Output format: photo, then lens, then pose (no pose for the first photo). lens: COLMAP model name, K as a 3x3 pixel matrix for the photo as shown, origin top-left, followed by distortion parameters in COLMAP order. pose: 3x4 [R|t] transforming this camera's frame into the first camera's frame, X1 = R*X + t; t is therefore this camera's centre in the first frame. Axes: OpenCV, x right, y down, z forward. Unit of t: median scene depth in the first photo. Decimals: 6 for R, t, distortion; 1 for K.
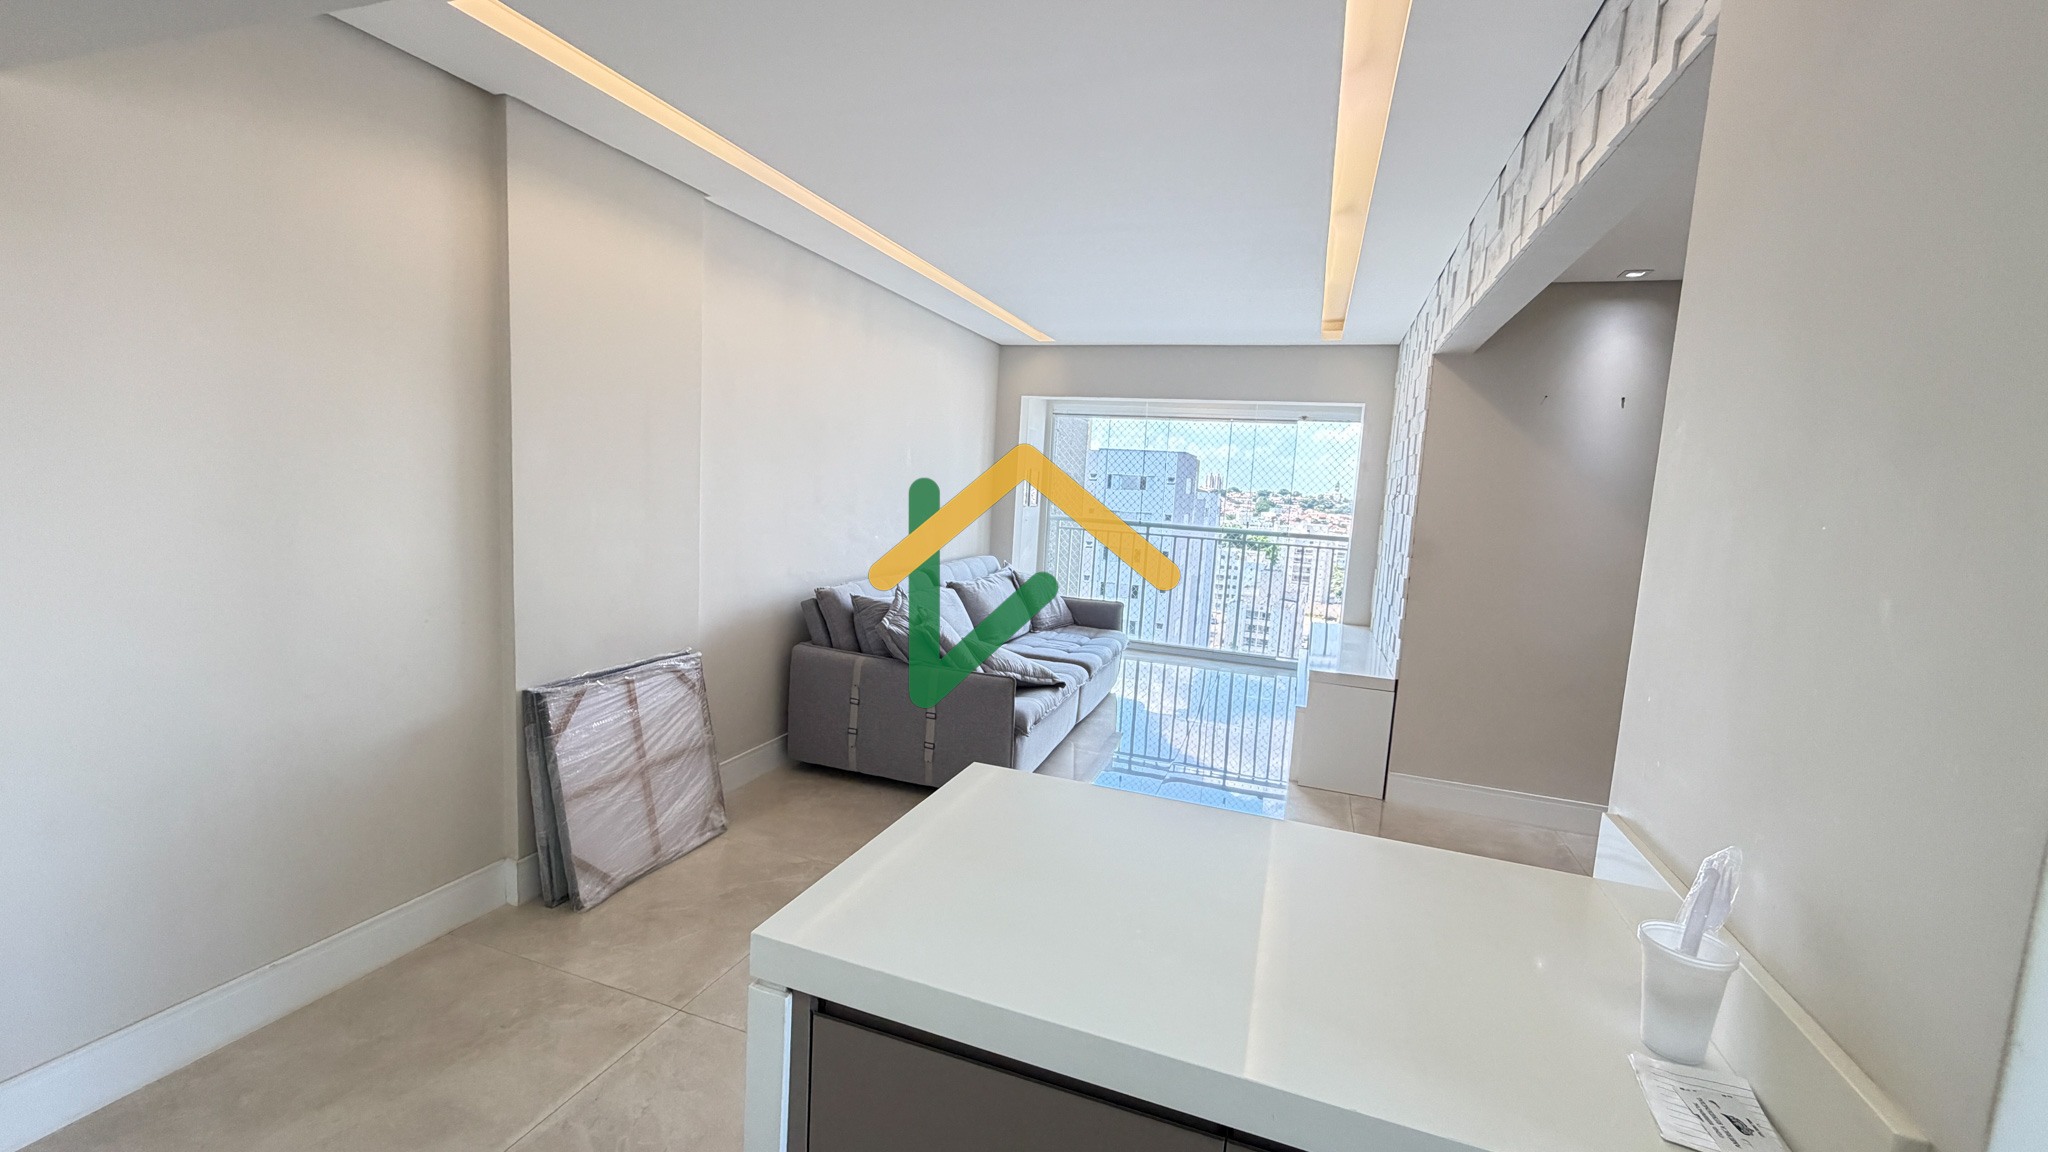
lens RADIAL K [[820.1, 0, 1015.1], [0, 820.1, 574.4], [0, 0, 1]] dist [0.001086, 0.000121]
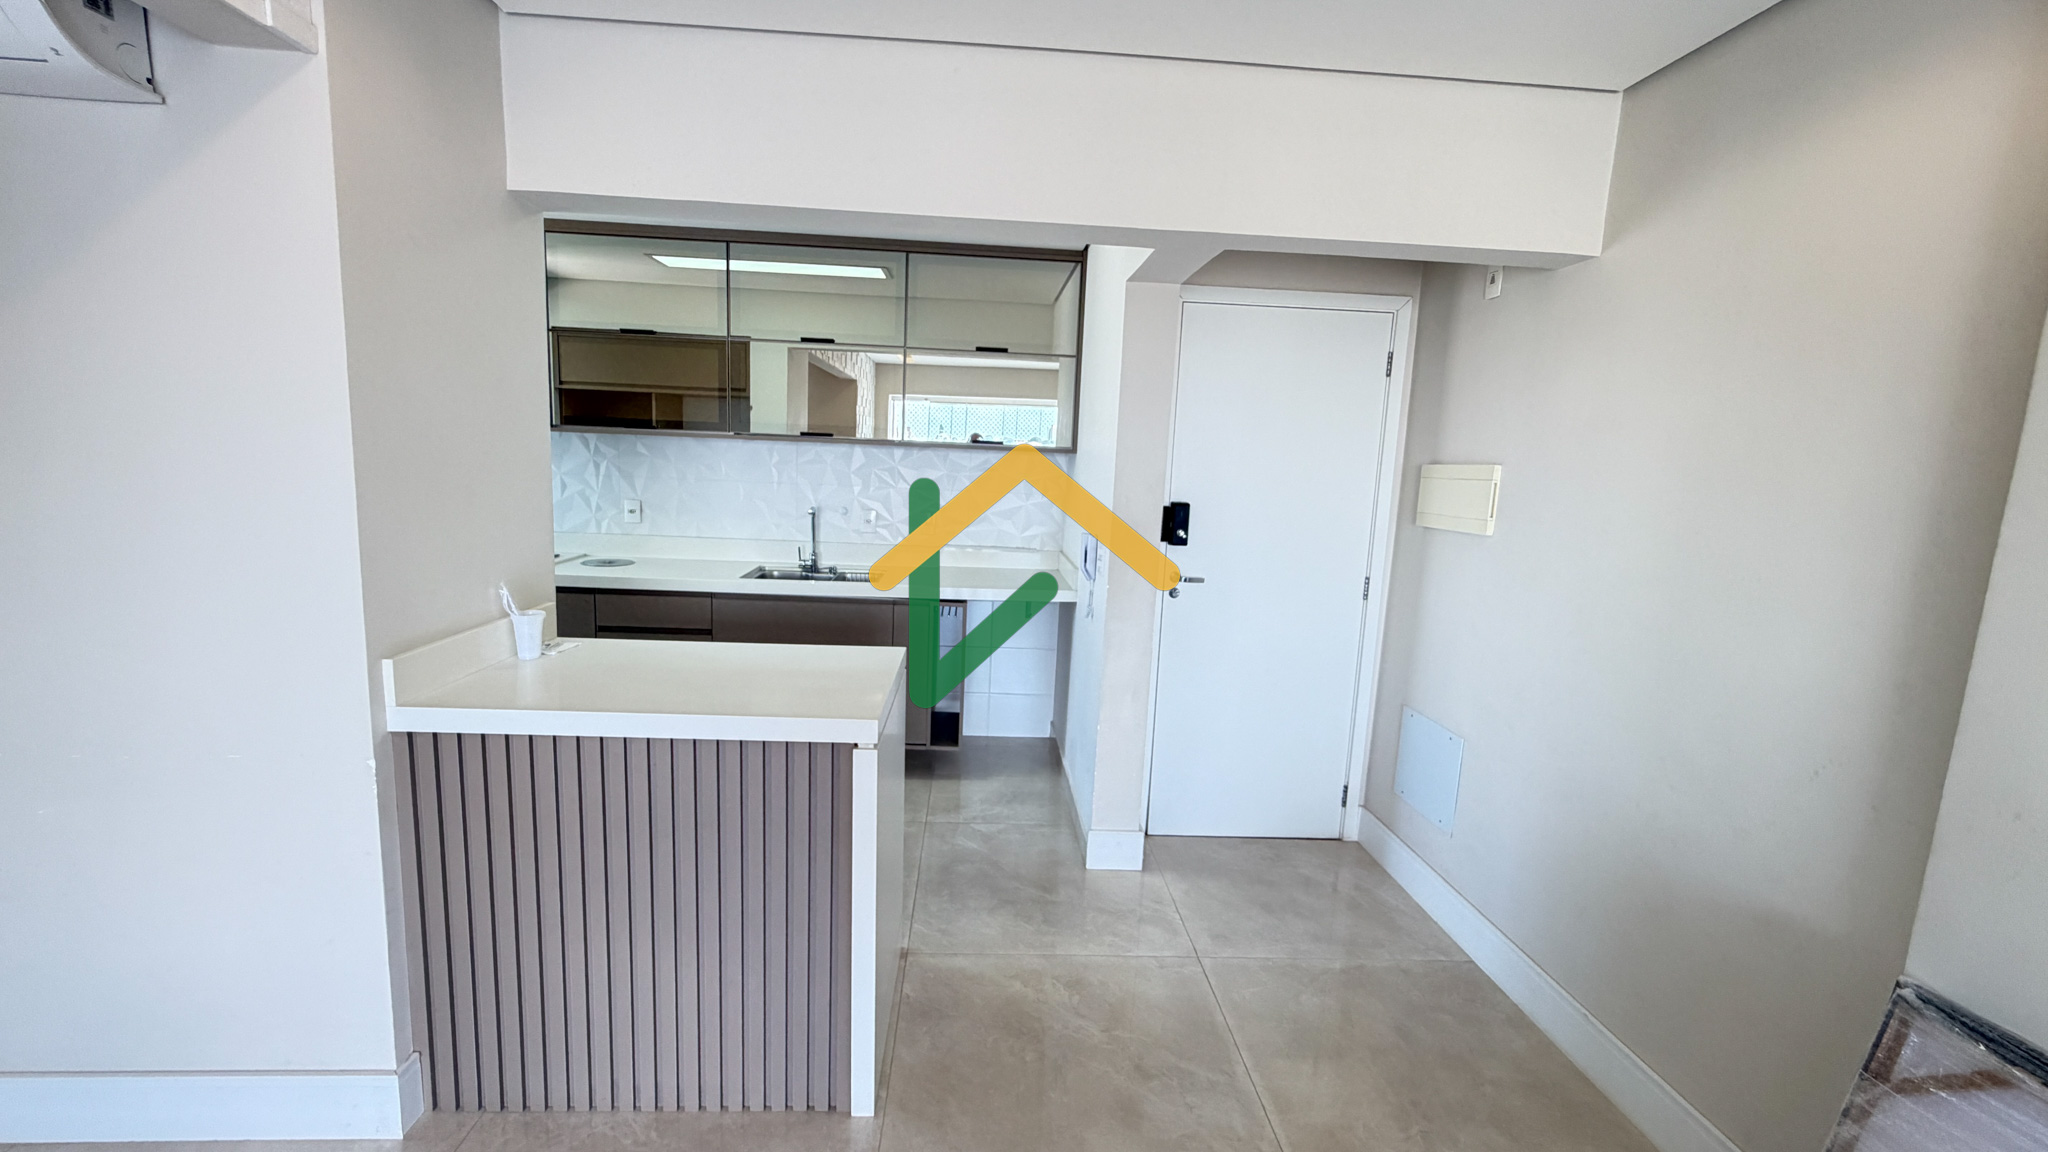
lens RADIAL K [[820.1, 0, 1015.1], [0, 820.1, 574.4], [0, 0, 1]] dist [0.001086, 0.000121]
pose [[-0.920692, -0.039869, -0.388249, 0.106256], [-0.136525, 0.964822, 0.224678, -0.118212], [0.365633, 0.259865, -0.893747, 0.981837]]
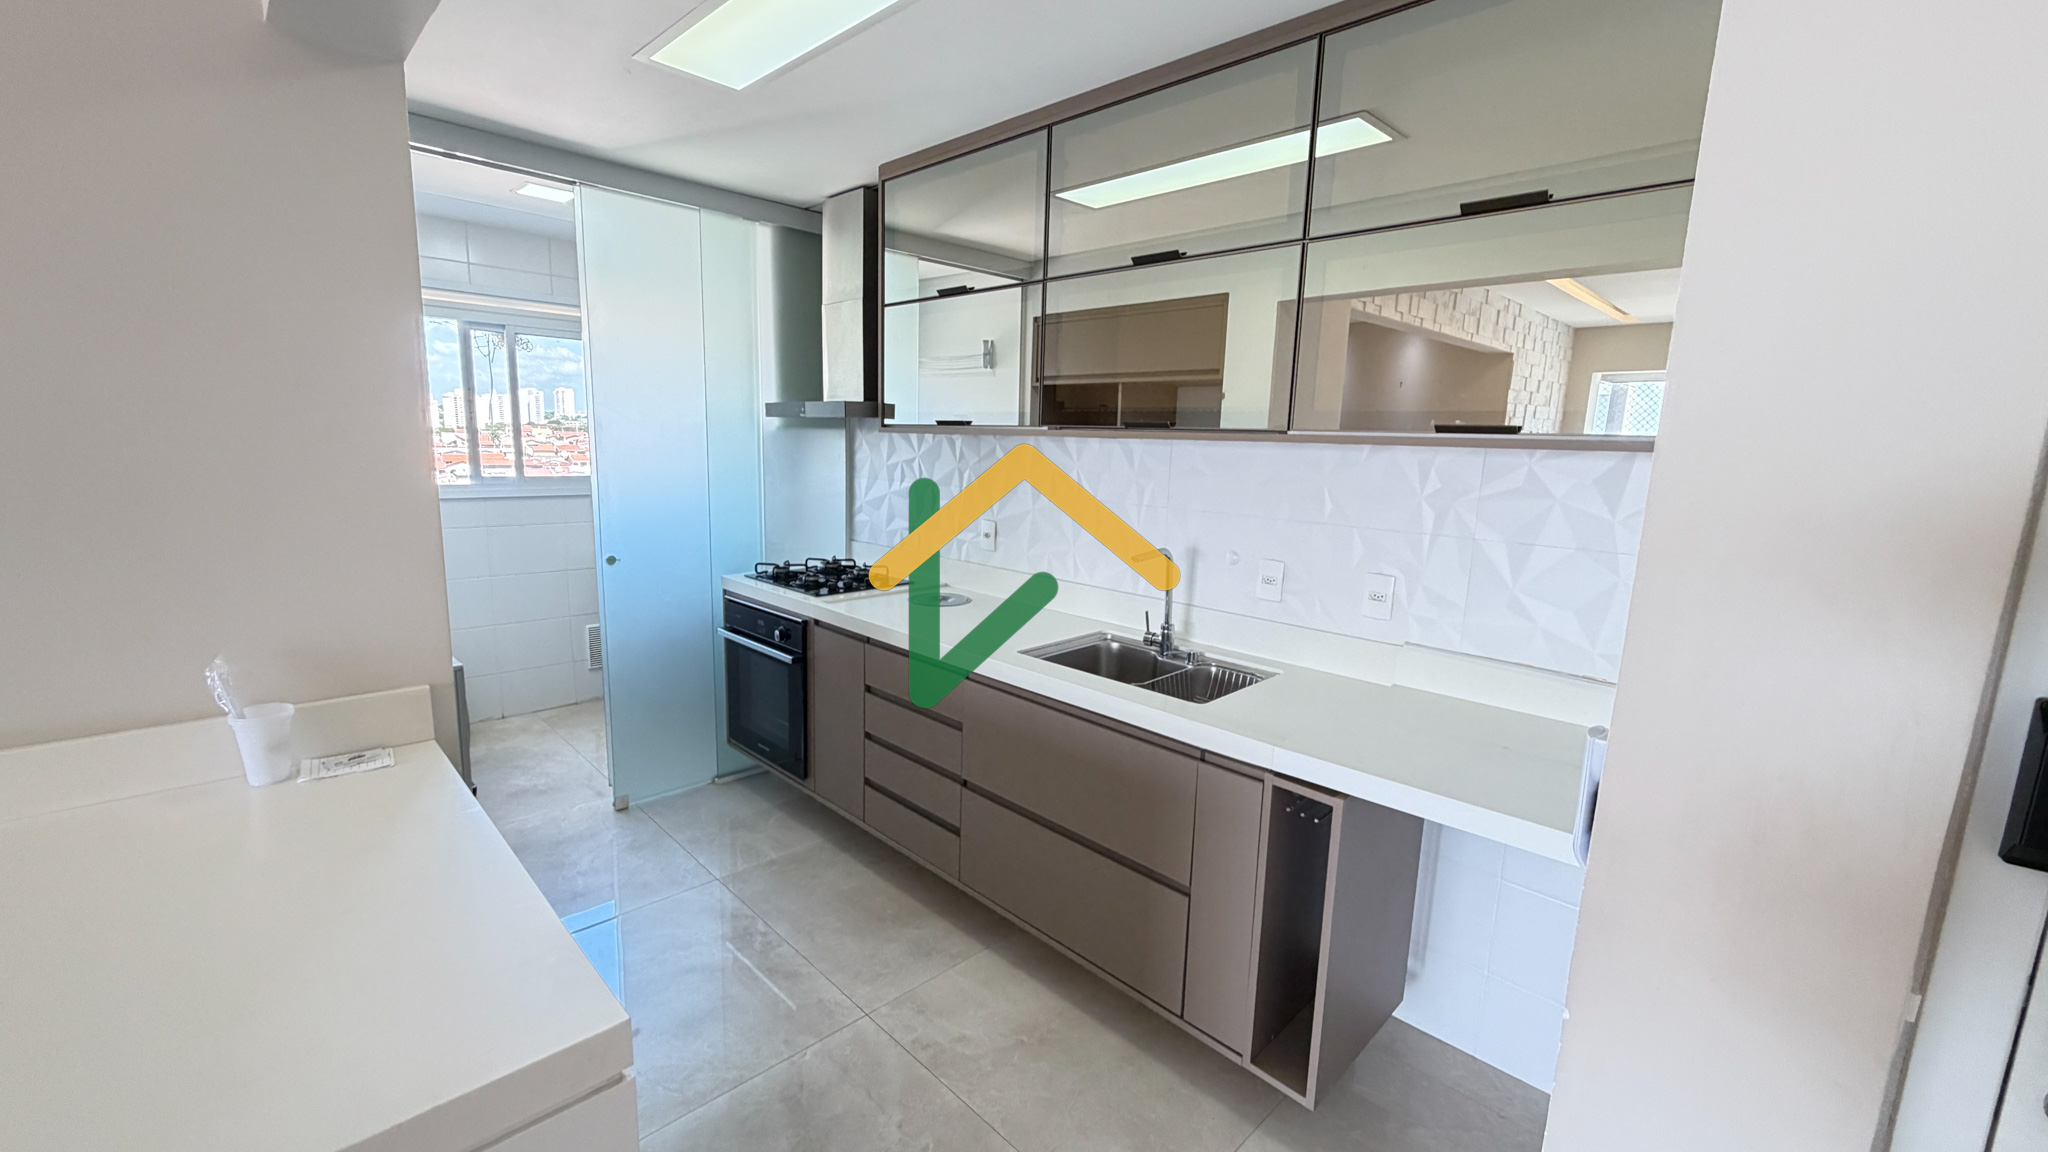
lens RADIAL K [[819.9, 0, 1015.3], [0, 819.9, 572.8], [0, 0, 1]] dist [-0.000617, 0.000109]
pose [[-0.895540, -0.154623, 0.417252, -0.287993], [-0.031422, 0.957319, 0.287319, -0.082731], [-0.443869, 0.244195, -0.862177, 0.425813]]
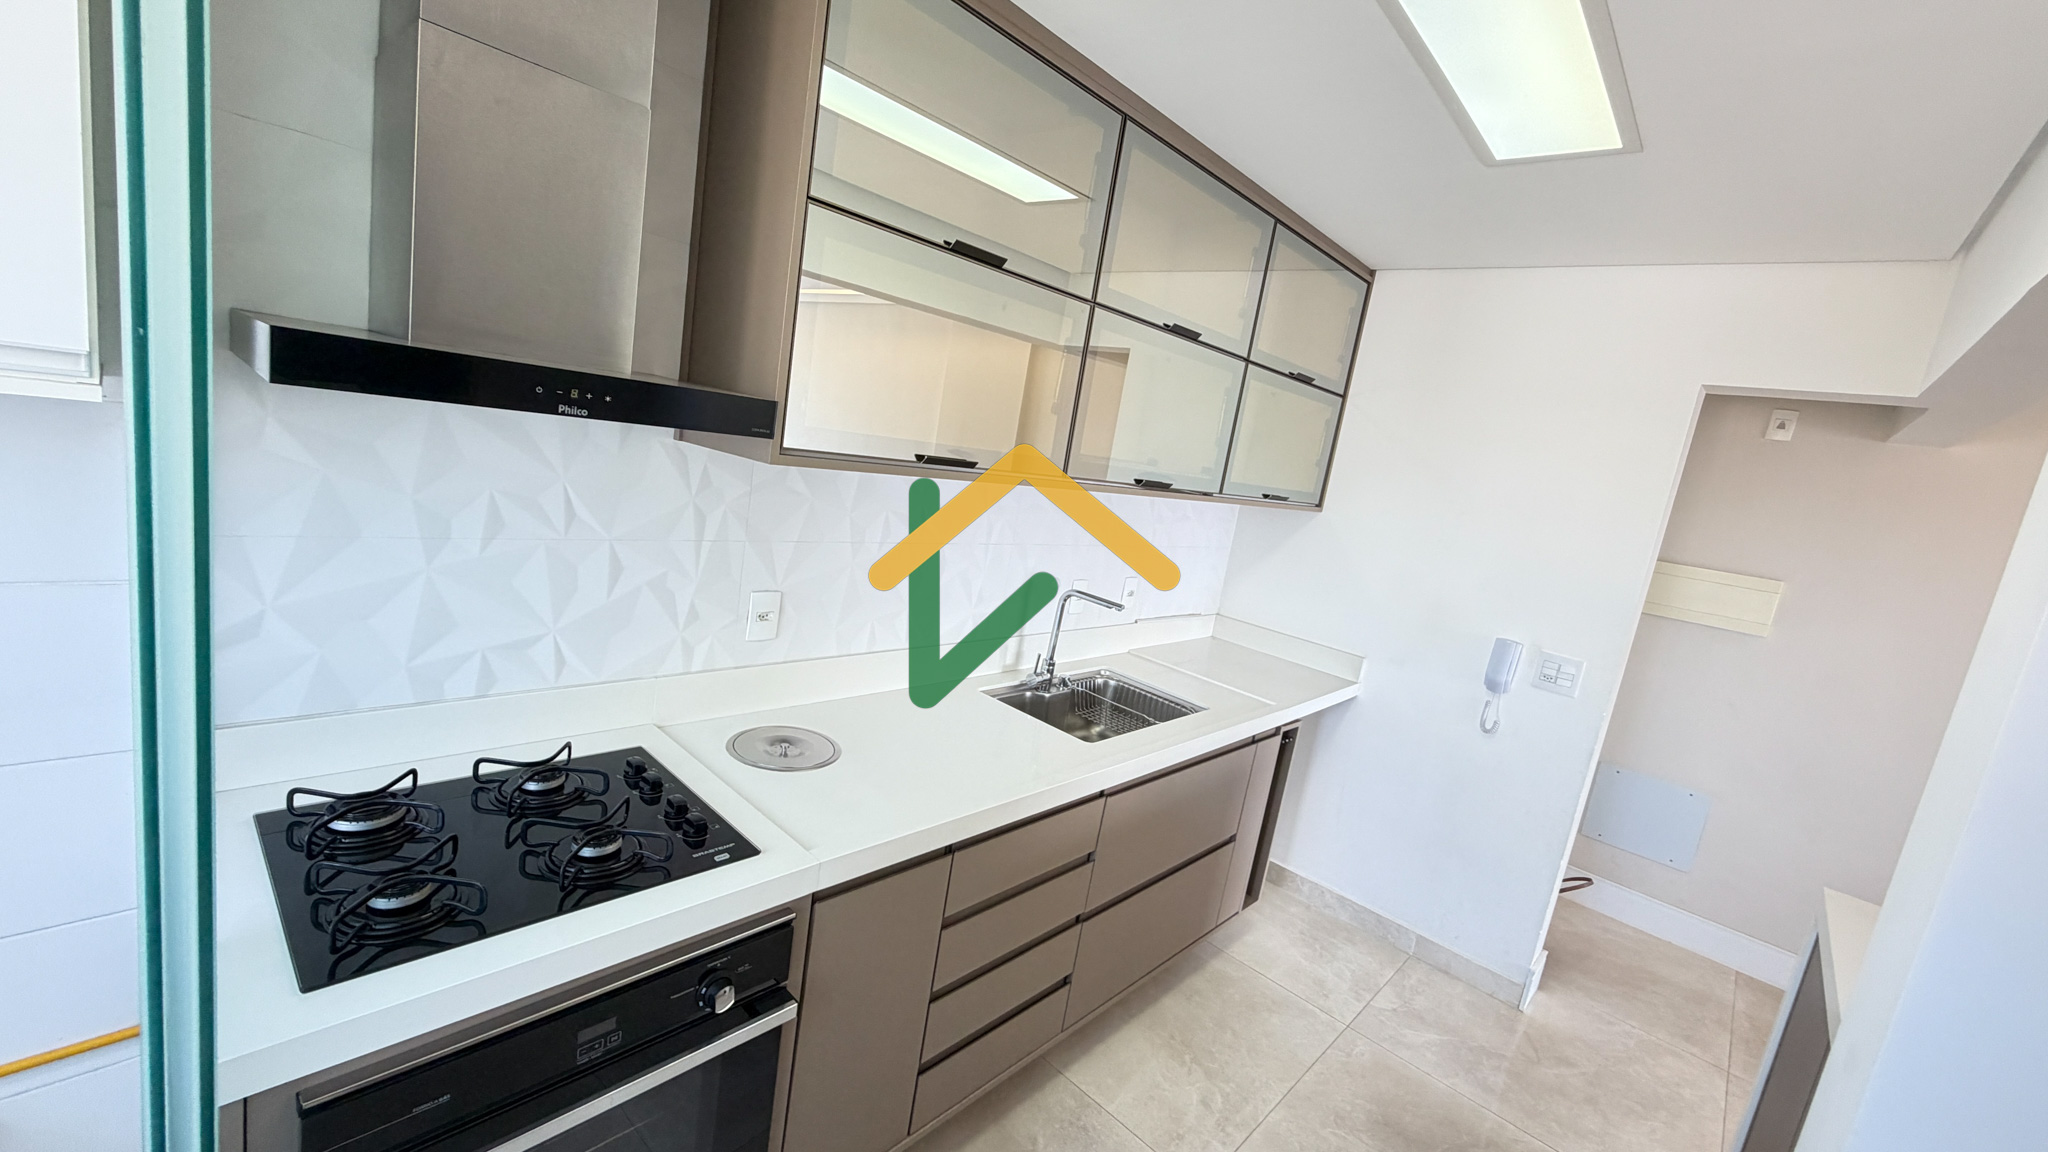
lens RADIAL K [[820.2, 0, 1022.5], [0, 820.2, 568.9], [0, 0, 1]] dist [0.000967, 0.000150]
pose [[-0.378795, 0.035077, -0.924816, 0.637919], [-0.280606, 0.947889, 0.150886, -0.012746], [0.881915, 0.316663, -0.349213, -0.068087]]
